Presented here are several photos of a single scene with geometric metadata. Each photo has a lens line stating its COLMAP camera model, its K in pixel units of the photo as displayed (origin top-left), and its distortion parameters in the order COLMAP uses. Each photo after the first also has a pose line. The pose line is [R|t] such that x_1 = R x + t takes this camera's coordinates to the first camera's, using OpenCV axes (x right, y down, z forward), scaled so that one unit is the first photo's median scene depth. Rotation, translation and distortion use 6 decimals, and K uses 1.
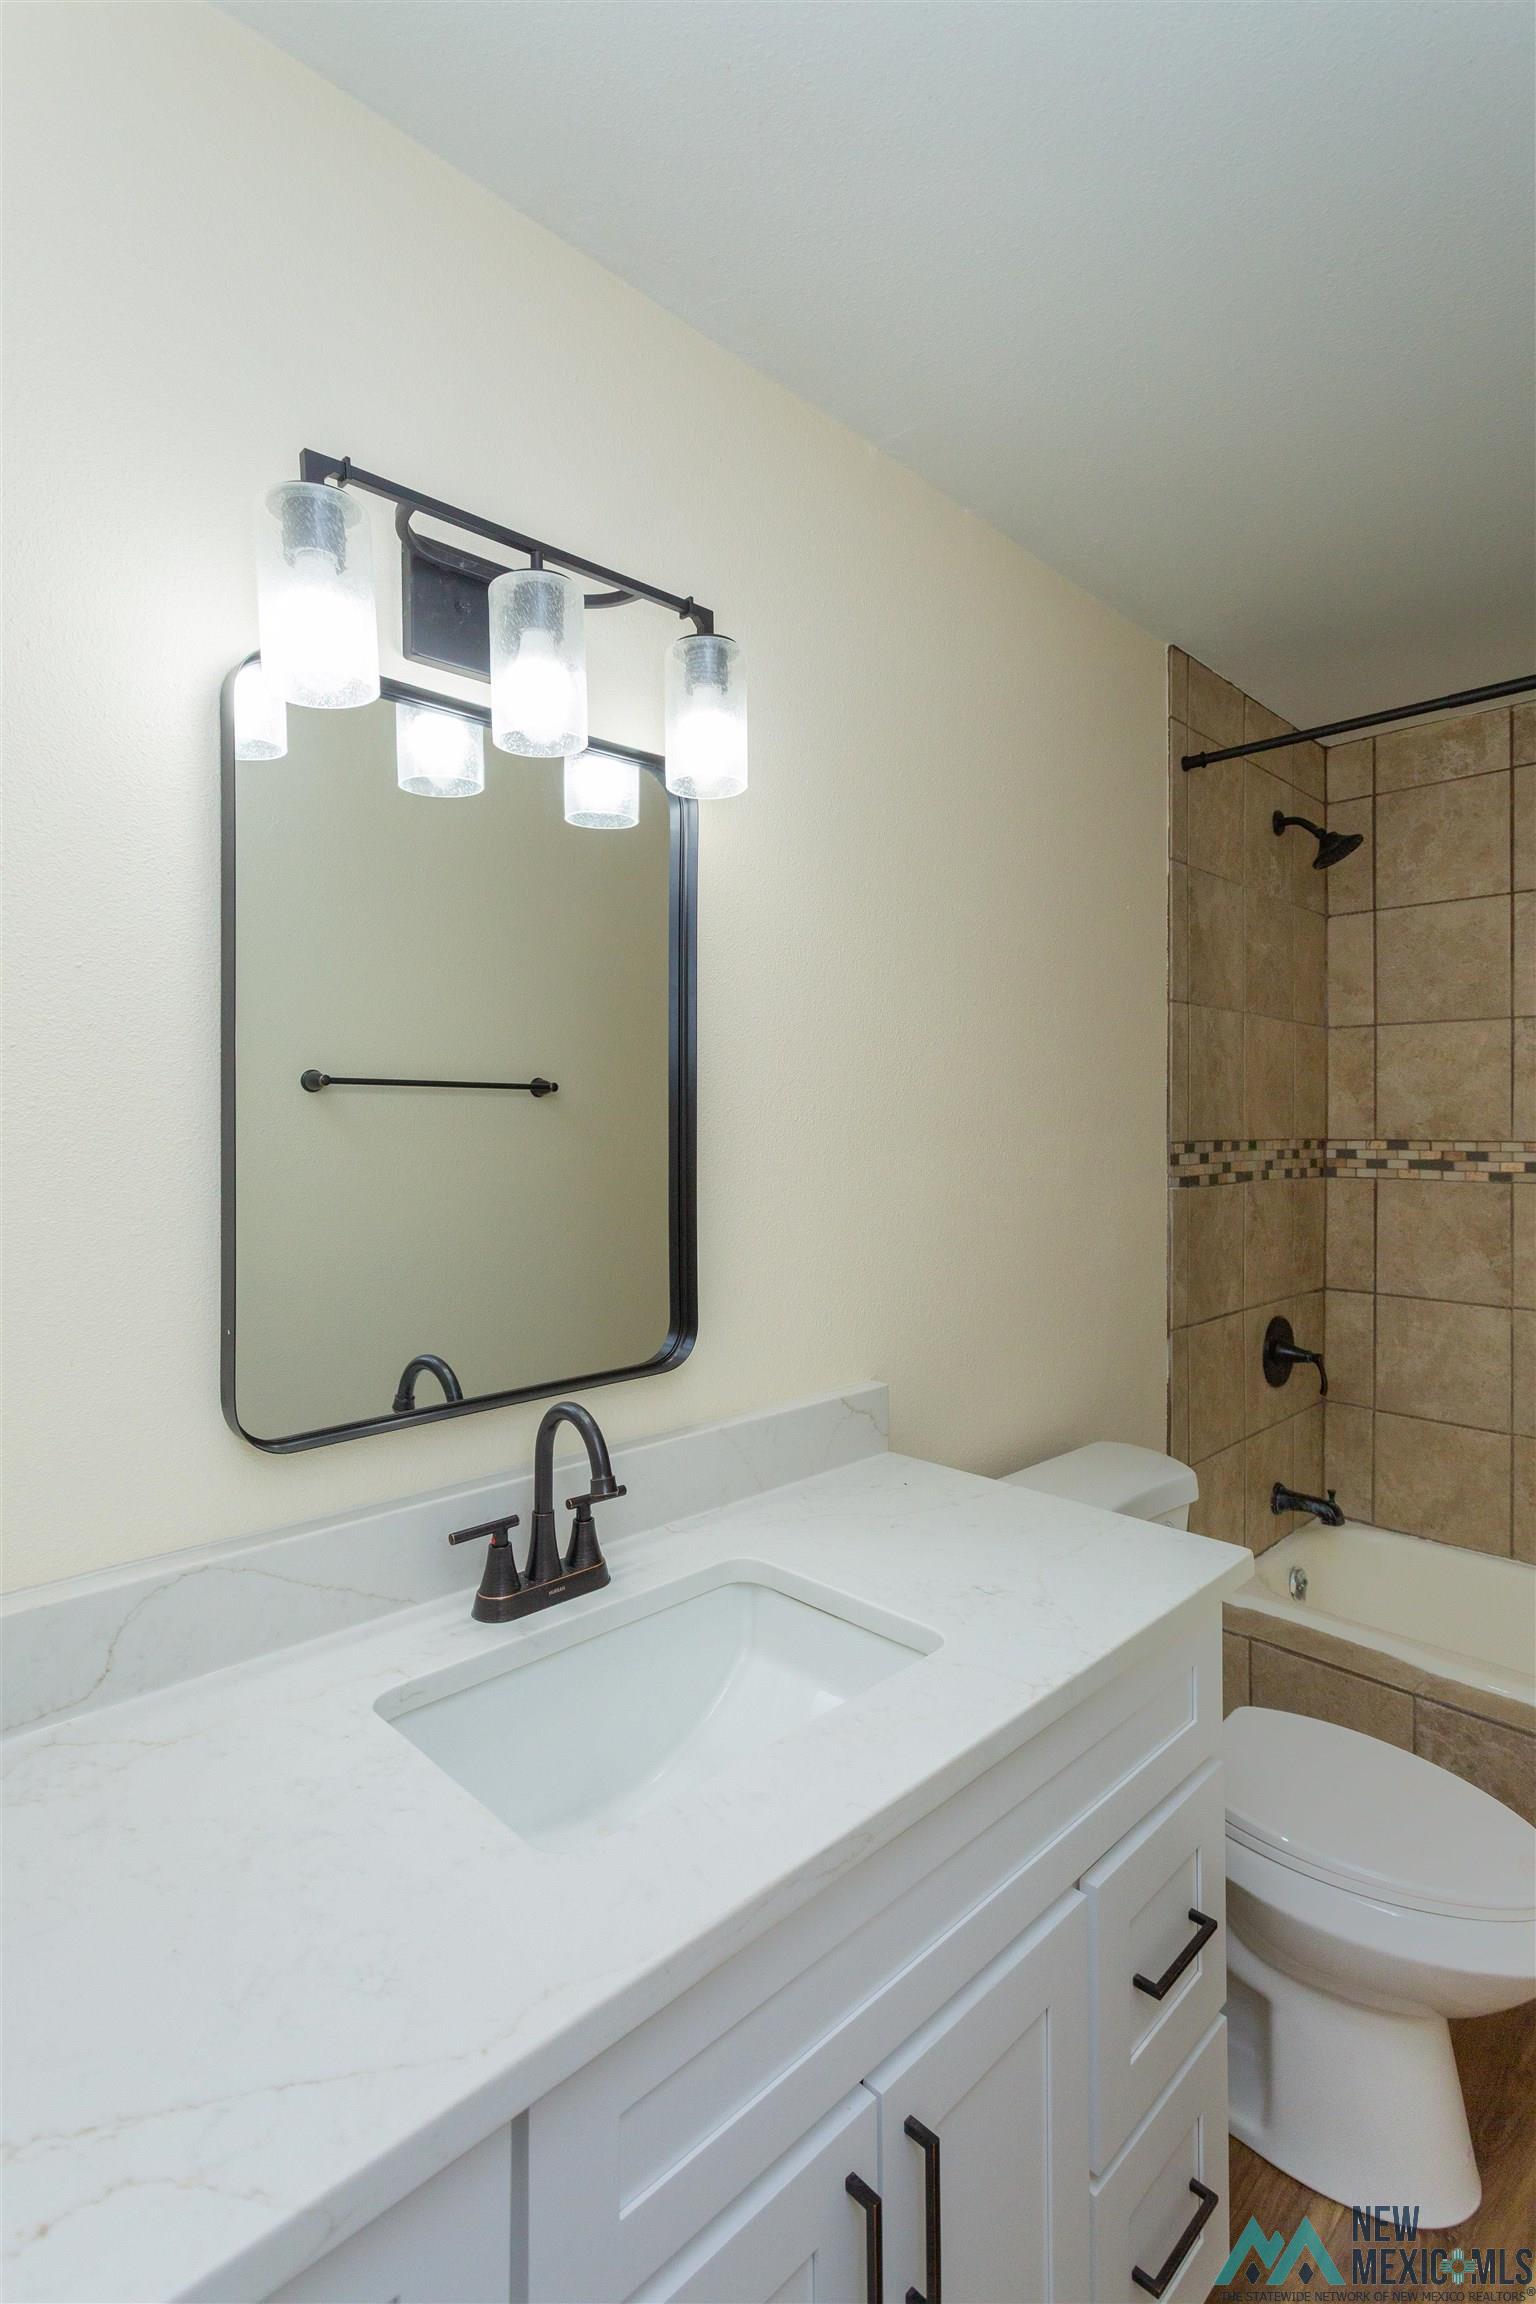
lens RADIAL K [[1085.7, 0, 768.0], [0, 1085.7, 1152.0], [0, 0, 1]] dist [0.002069, 0.000357]
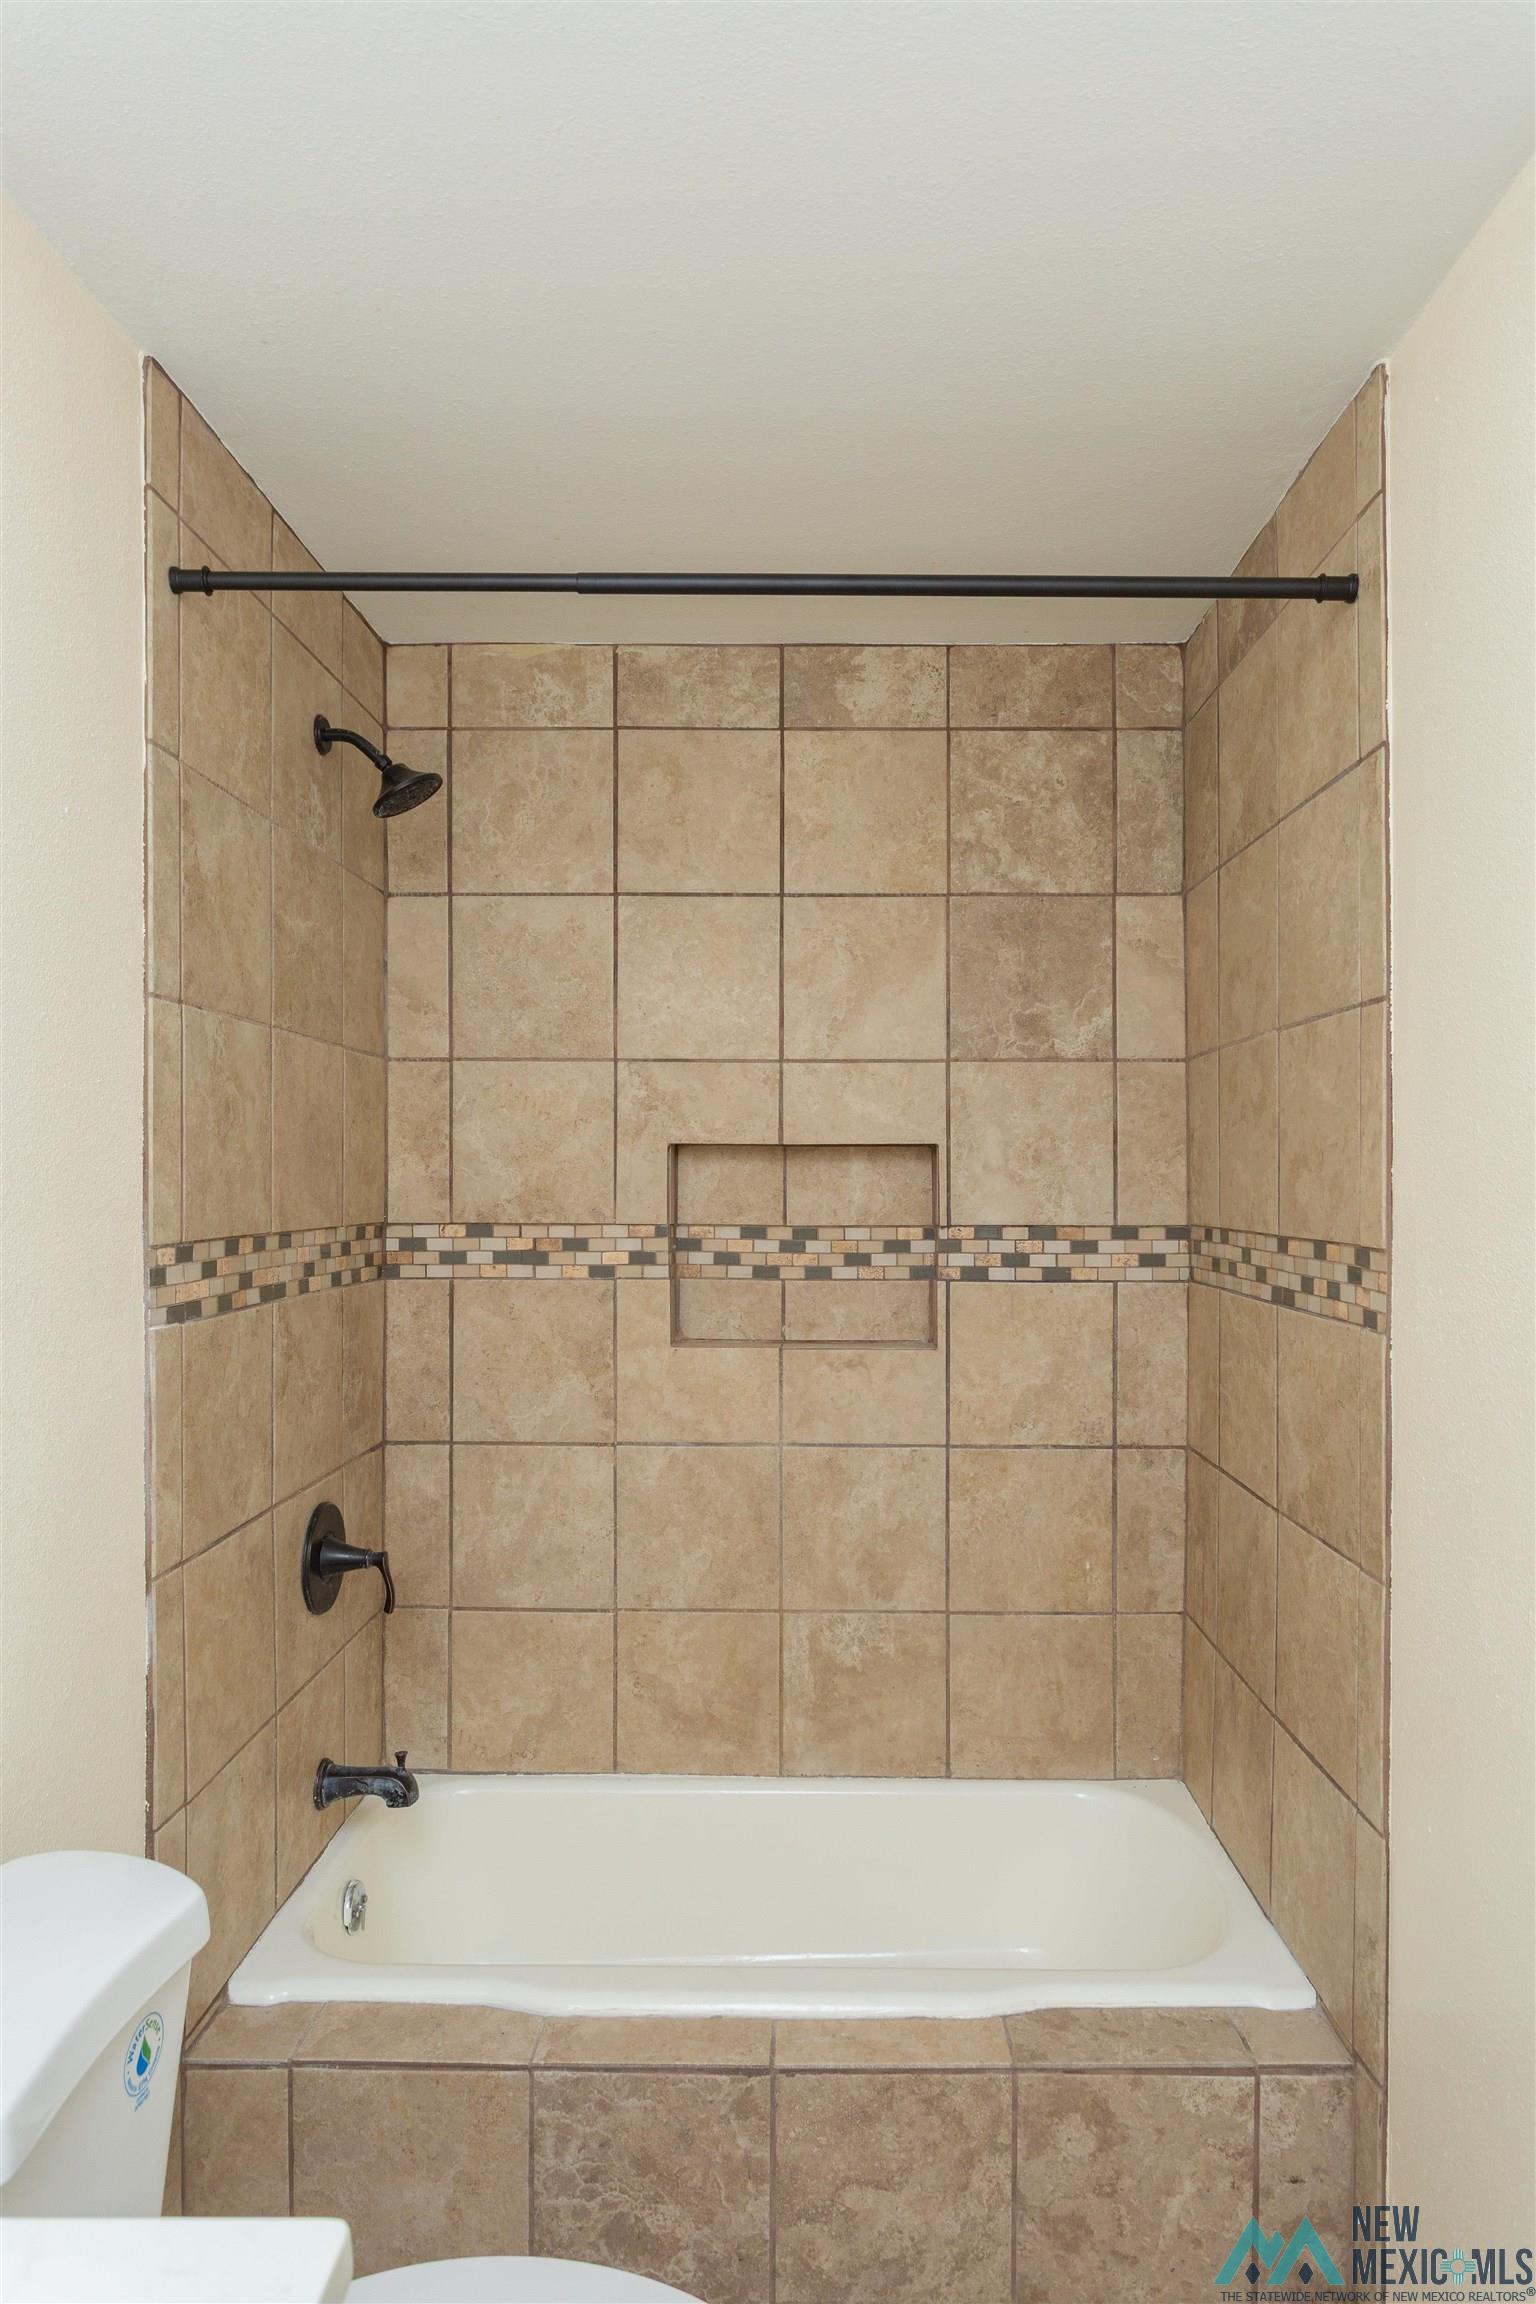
lens RADIAL K [[1382.5, 0, 768.0], [0, 1382.5, 1152.0], [0, 0, 1]] dist [-0.012794, 0.001827]
pose [[0.713979, 0.010370, 0.700090, 0.087722], [0.018027, 0.999287, -0.033187, -0.025144], [-0.699935, 0.036316, 0.713283, 0.235584]]
